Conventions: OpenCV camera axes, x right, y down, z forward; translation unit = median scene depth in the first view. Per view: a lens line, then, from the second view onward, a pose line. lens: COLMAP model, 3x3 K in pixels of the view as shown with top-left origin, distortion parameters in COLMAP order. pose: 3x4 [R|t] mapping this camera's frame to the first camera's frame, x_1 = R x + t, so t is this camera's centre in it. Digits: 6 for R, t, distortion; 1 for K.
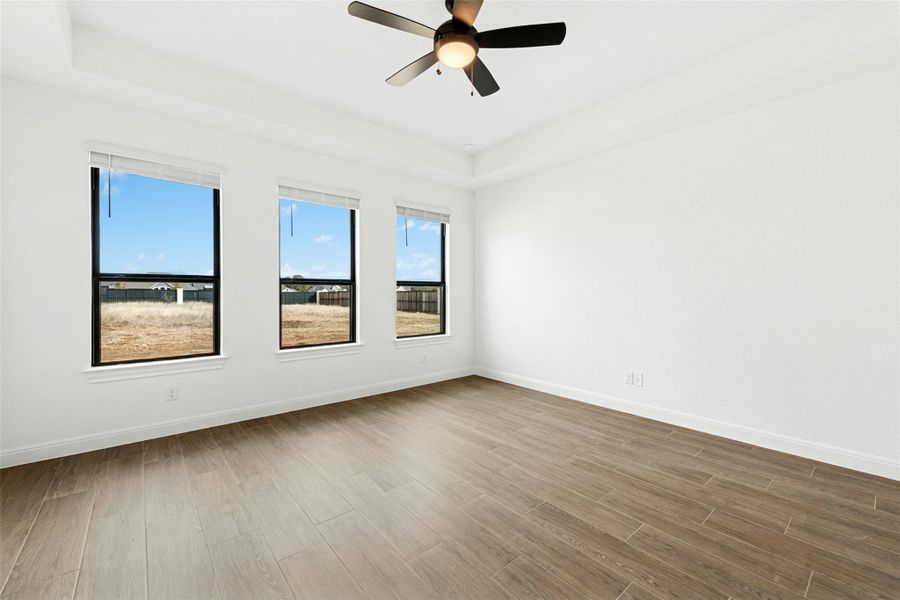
lens RADIAL K [[374.8, 0, 476.5], [0, 374.8, 298.7], [0, 0, 1]] dist [0.012528, -0.002626]
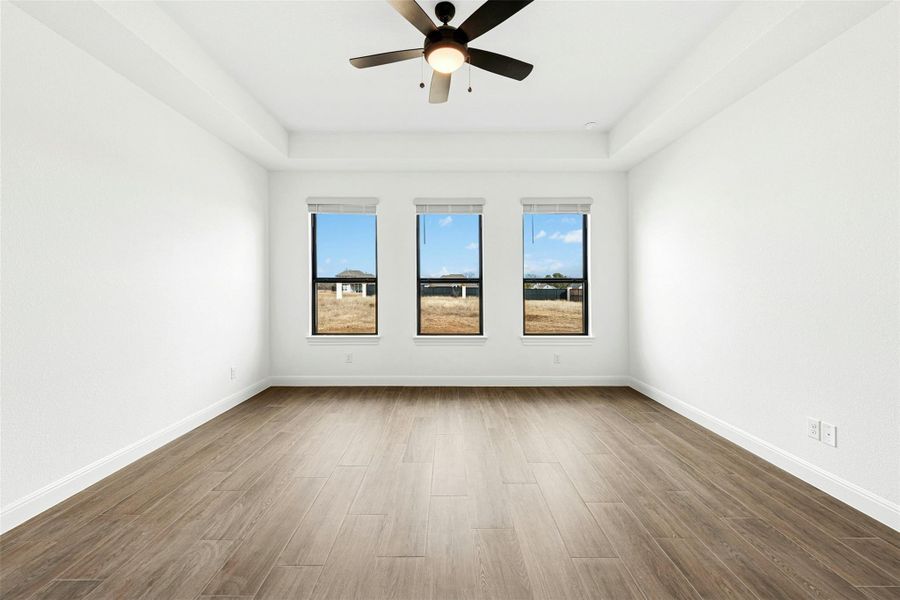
lens RADIAL K [[374.8, 0, 455.4], [0, 374.8, 294.3], [0, 0, 1]] dist [0.012528, -0.002626]
pose [[0.746223, 0.009136, -0.665633, 0.376994], [-0.011381, 0.999935, 0.000965, -0.003714], [0.665598, 0.006856, 0.746279, 0.142928]]
